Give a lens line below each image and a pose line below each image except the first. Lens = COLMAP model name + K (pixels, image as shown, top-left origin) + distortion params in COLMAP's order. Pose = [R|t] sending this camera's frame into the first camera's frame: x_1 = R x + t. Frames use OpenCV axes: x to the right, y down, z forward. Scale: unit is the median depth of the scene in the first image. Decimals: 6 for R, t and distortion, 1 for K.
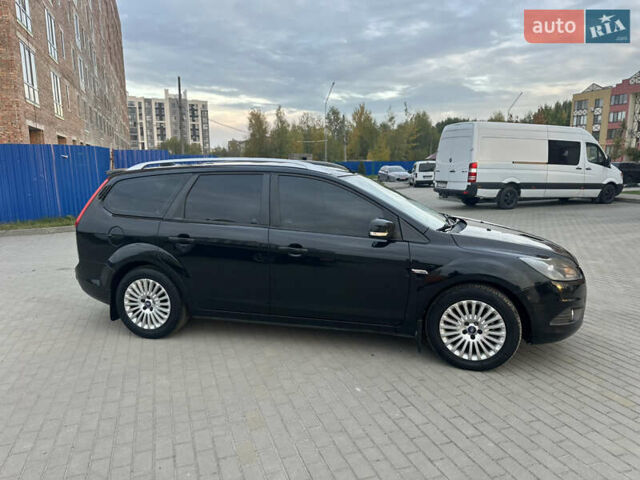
lens RADIAL K [[448.0, 0, 320.0], [0, 448.0, 240.0], [0, 0, 1]] dist [0.074962, -0.079343]
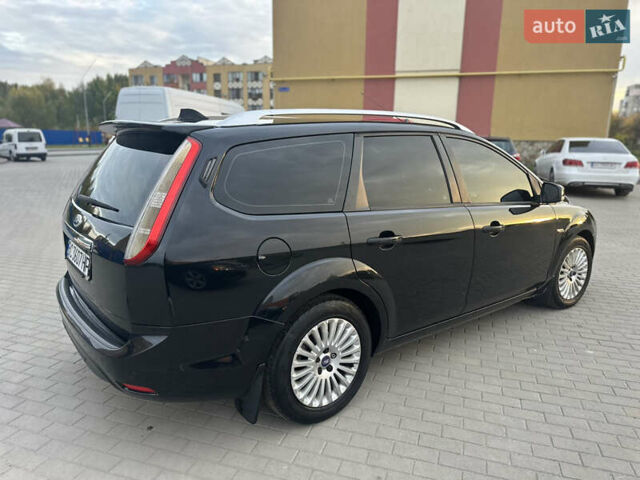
lens RADIAL K [[448.0, 0, 320.0], [0, 448.0, 240.0], [0, 0, 1]] dist [0.074962, -0.079343]
pose [[0.618111, -0.159686, 0.769700, -0.099307], [0.114894, 0.986987, 0.112500, -0.009797], [-0.777649, 0.018896, 0.628415, 0.078768]]
